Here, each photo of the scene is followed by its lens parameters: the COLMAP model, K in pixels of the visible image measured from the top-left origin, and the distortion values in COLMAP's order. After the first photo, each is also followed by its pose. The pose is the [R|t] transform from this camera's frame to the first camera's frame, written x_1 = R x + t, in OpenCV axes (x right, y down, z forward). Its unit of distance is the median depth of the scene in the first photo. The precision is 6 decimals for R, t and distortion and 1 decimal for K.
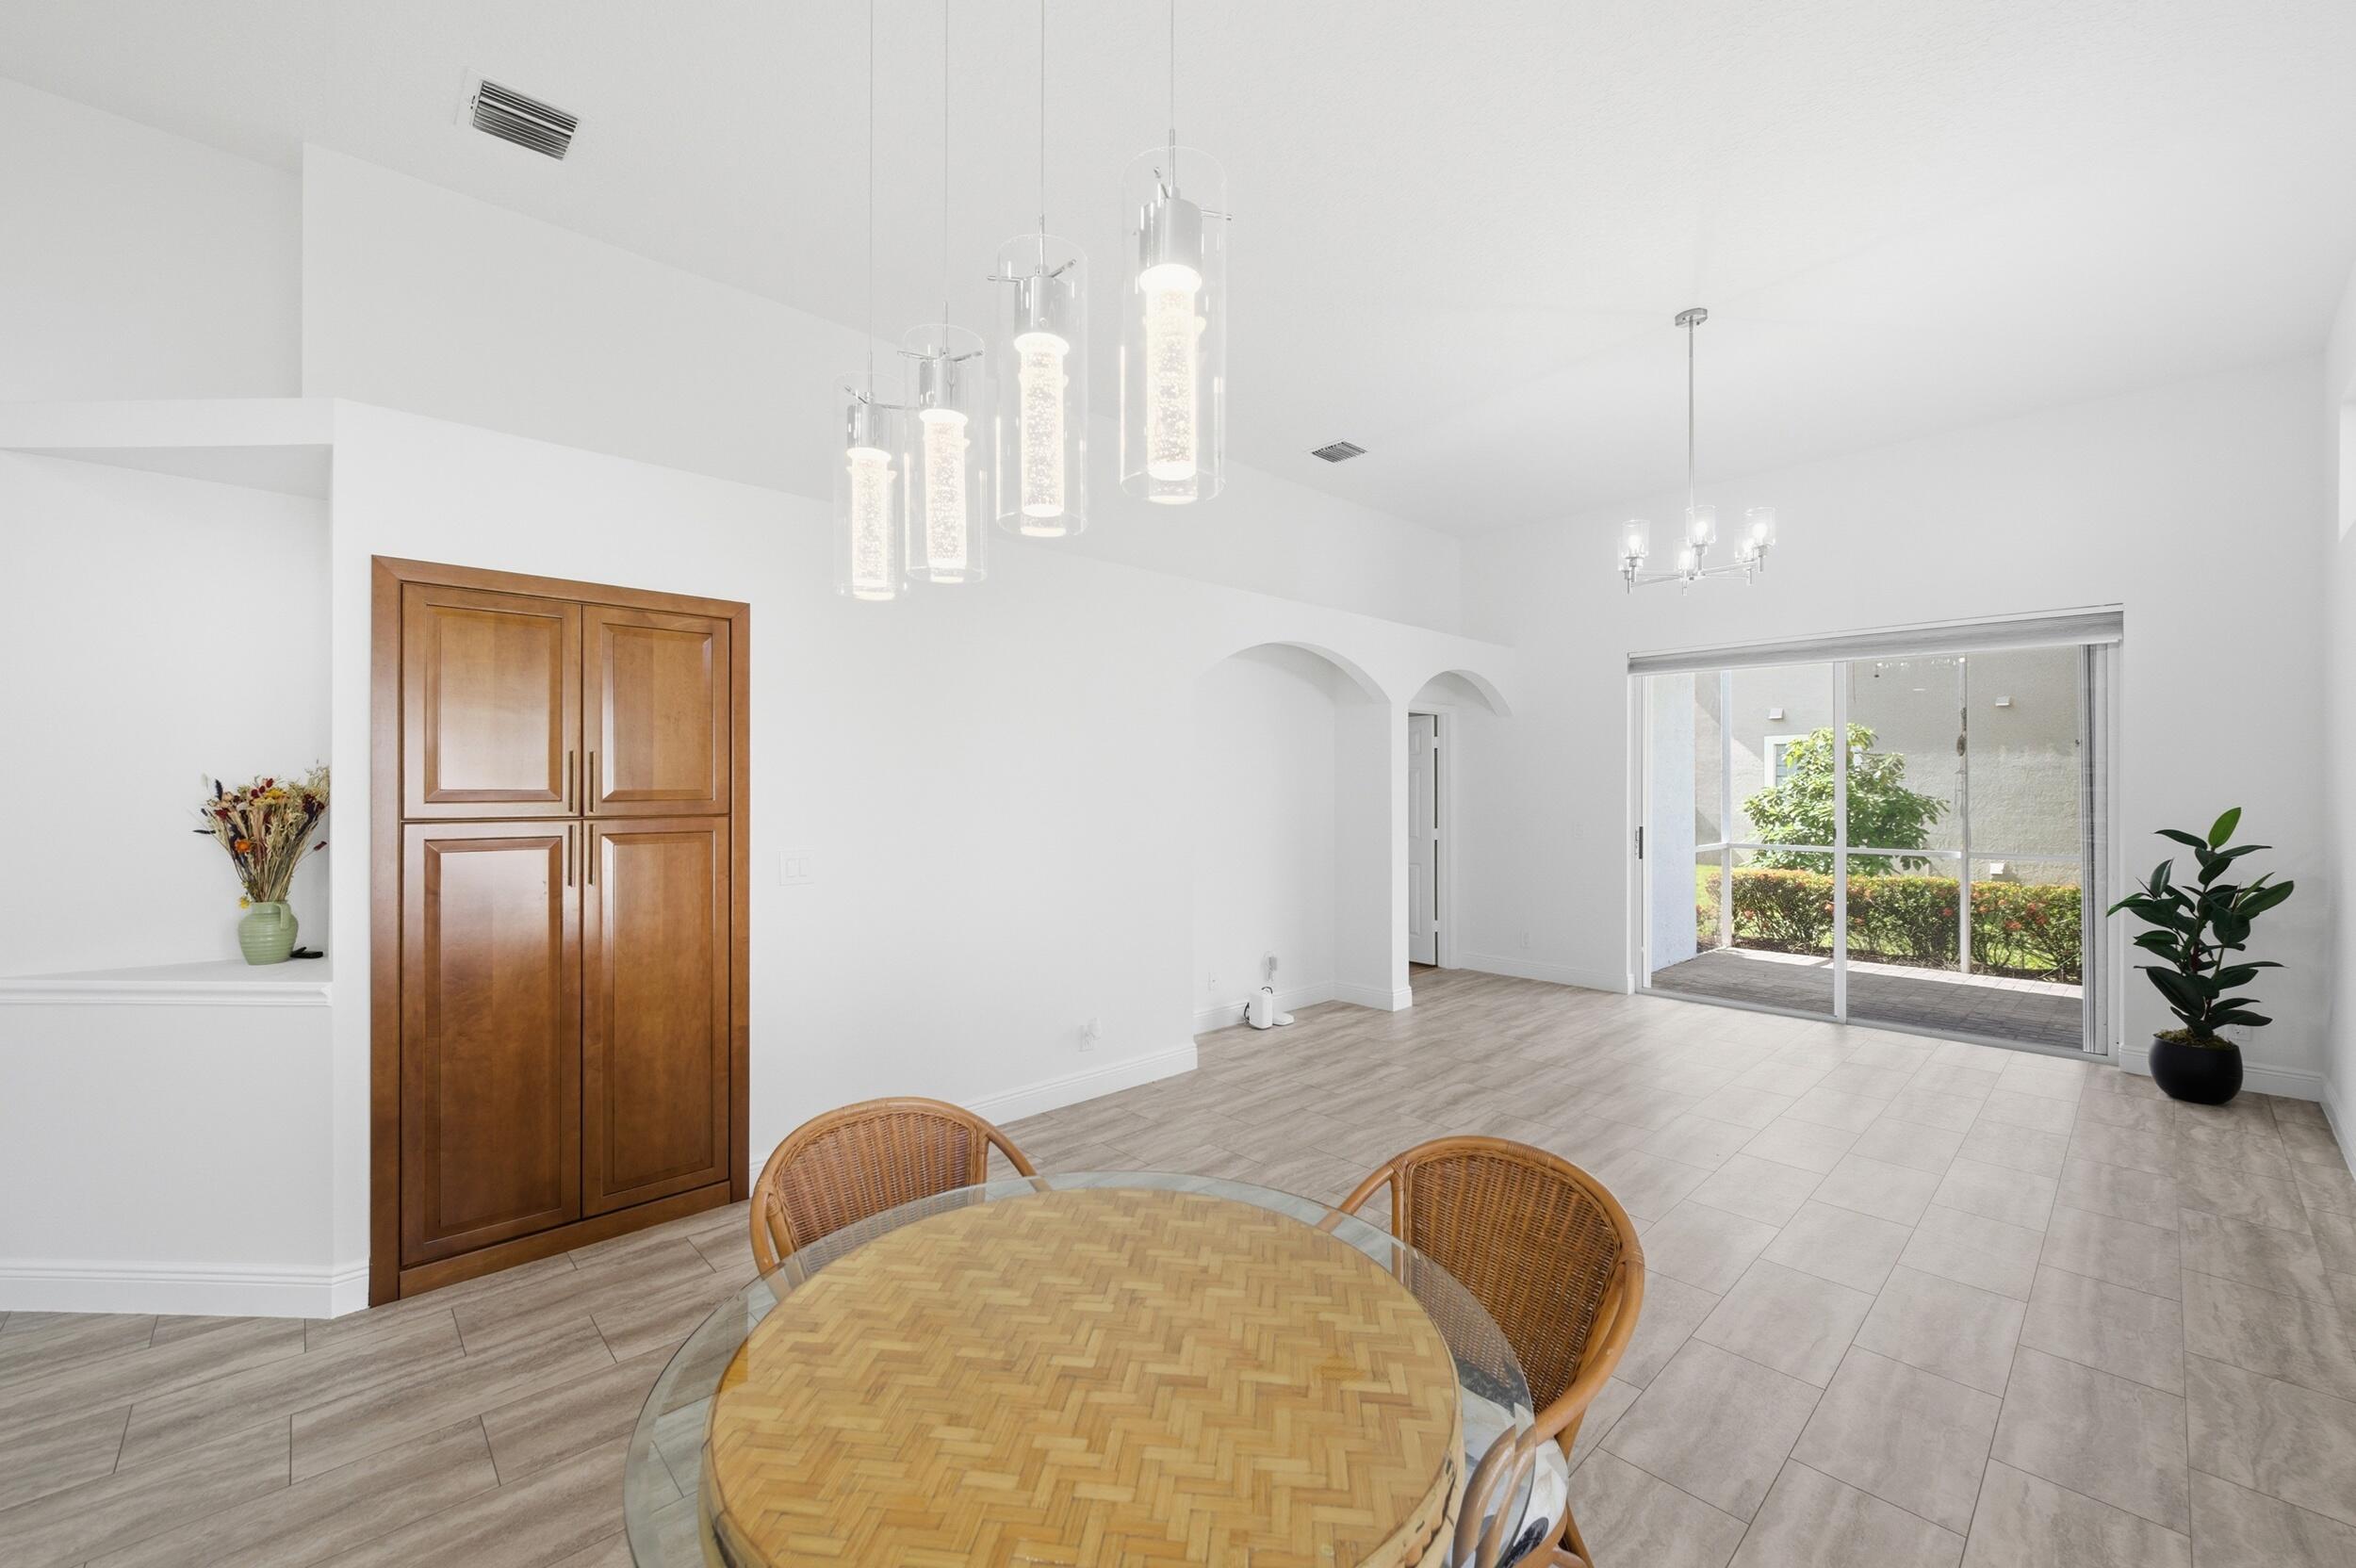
lens RADIAL K [[938.1, 0, 1171.0], [0, 938.1, 789.0], [0, 0, 1]] dist [-0.003838, 0.000348]
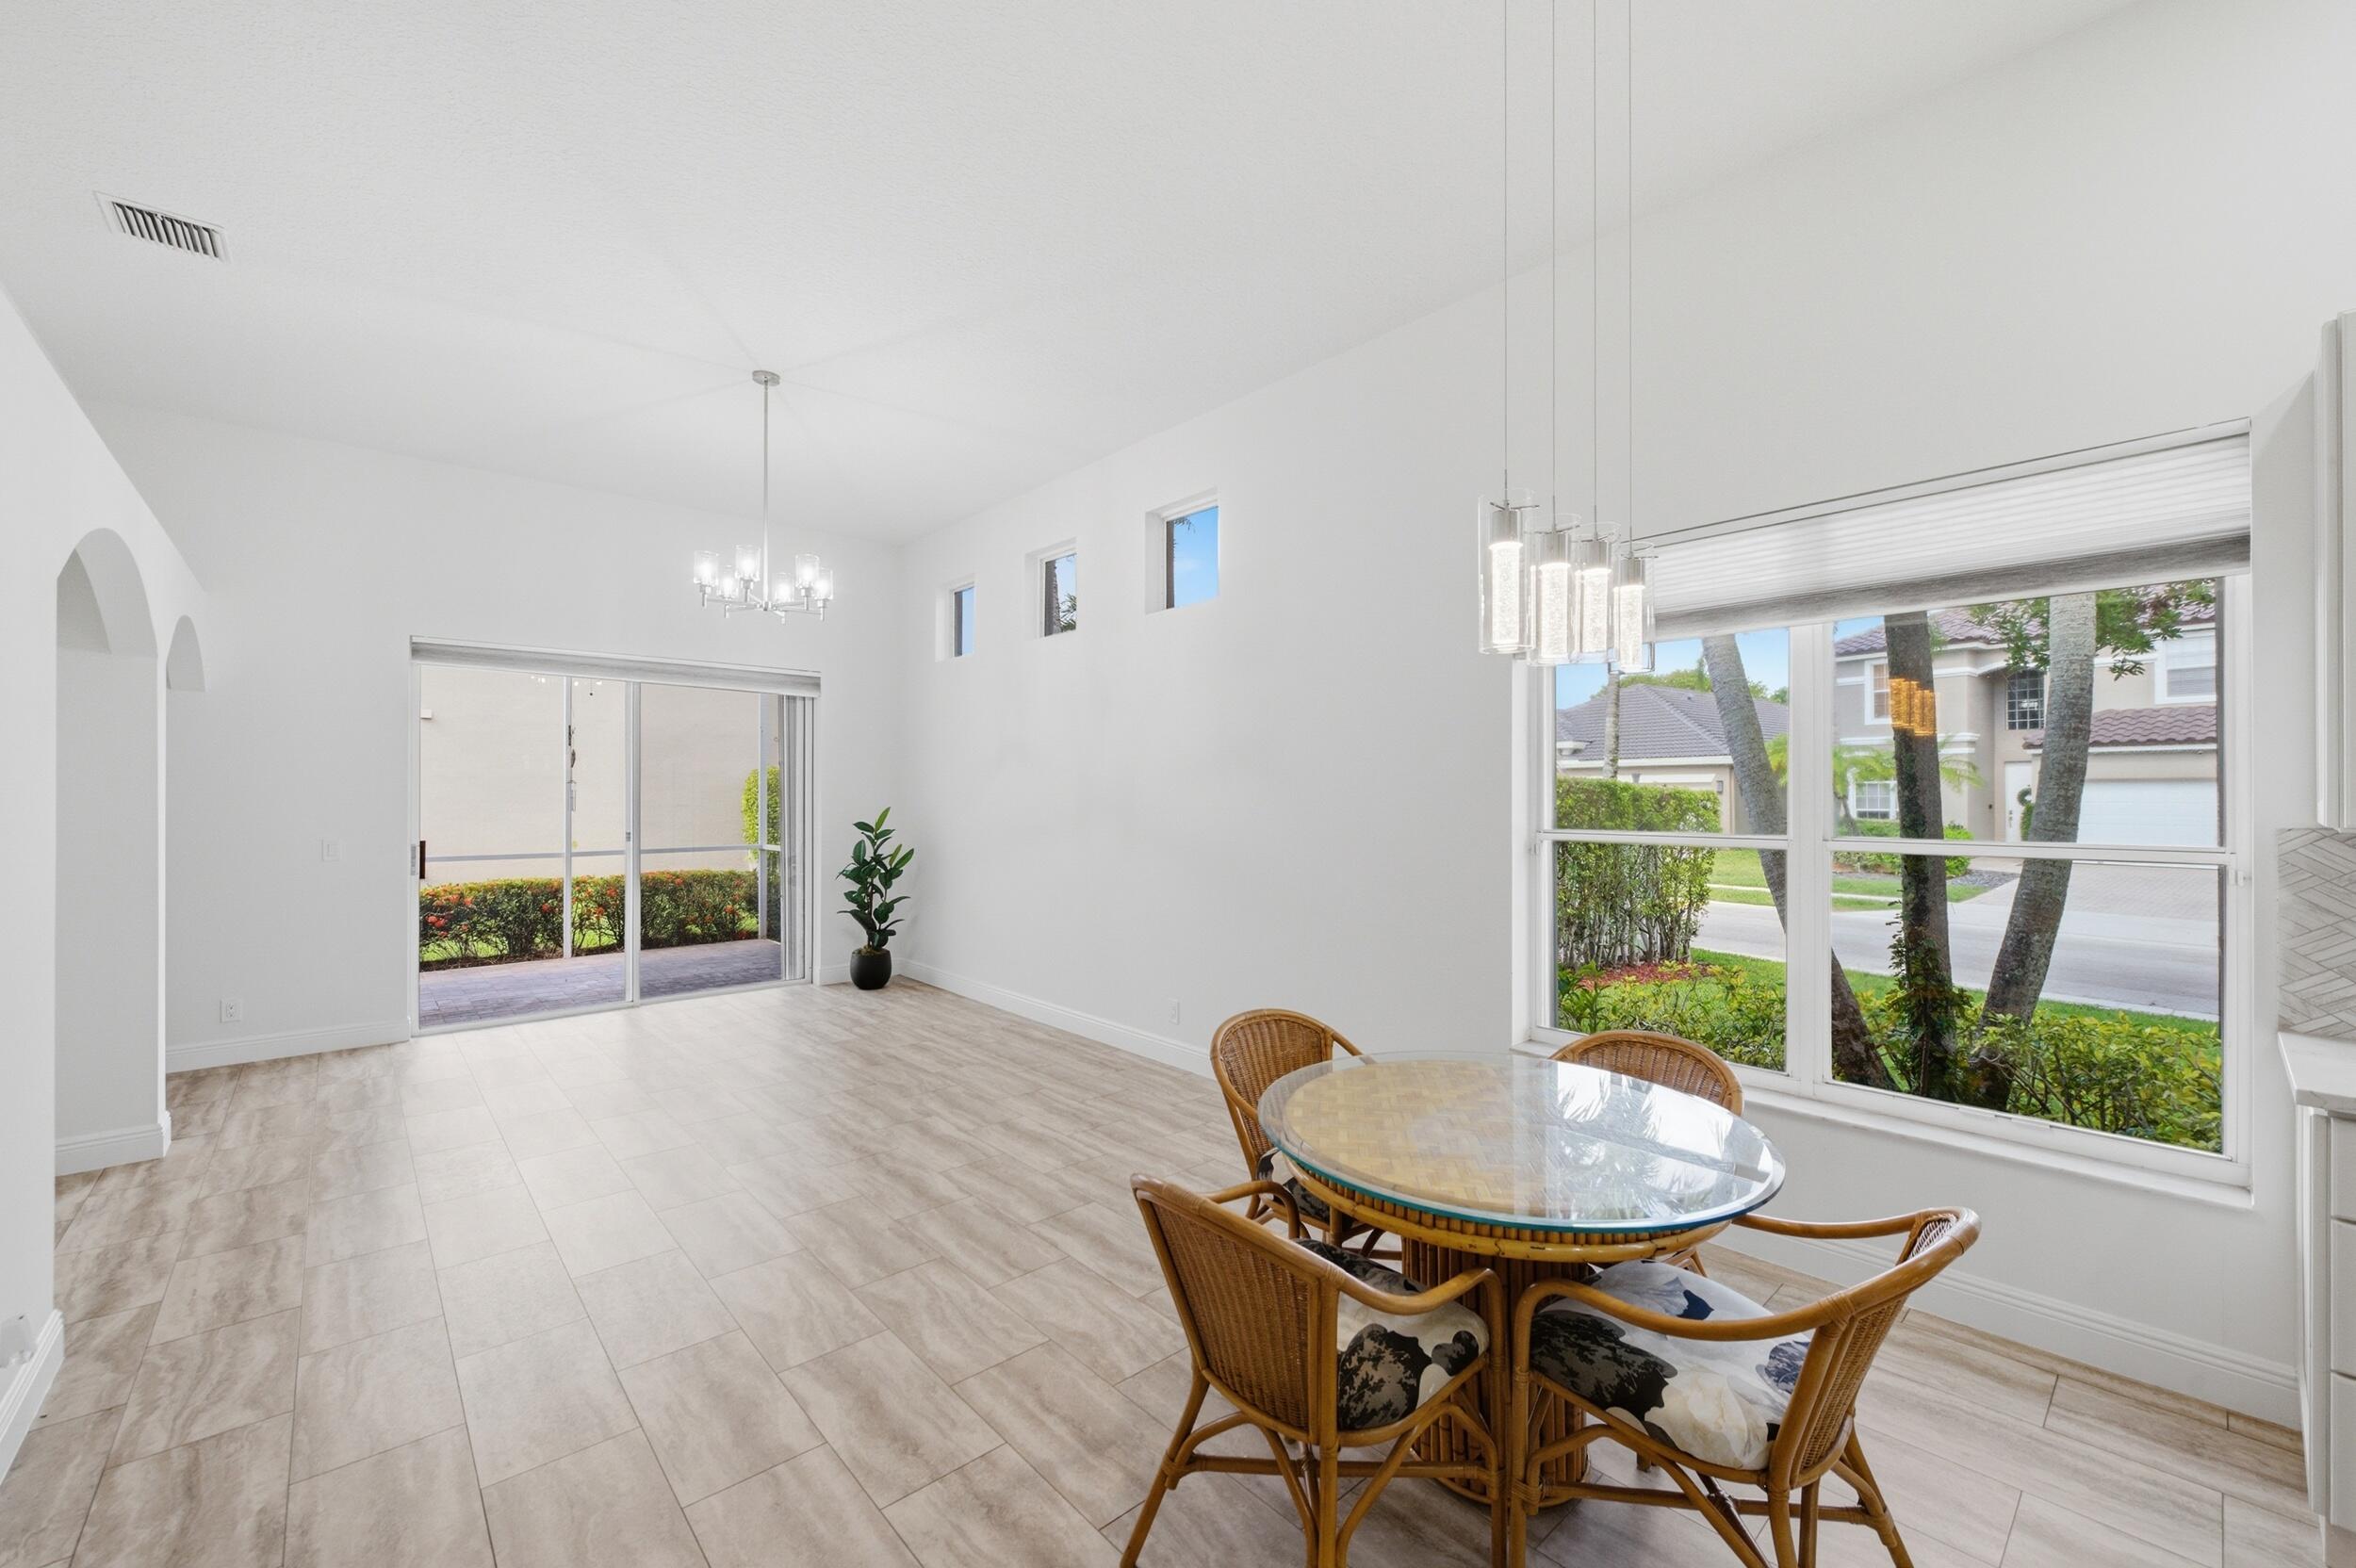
lens RADIAL K [[938.1, 0, 1172.6], [0, 938.1, 793.3], [0, 0, 1]] dist [-0.003838, 0.000348]
pose [[0.016557, 0.001124, 0.999862, -0.522259], [0.001524, 0.999998, -0.001149, -0.001714], [-0.999862, 0.001543, 0.016556, 0.452313]]
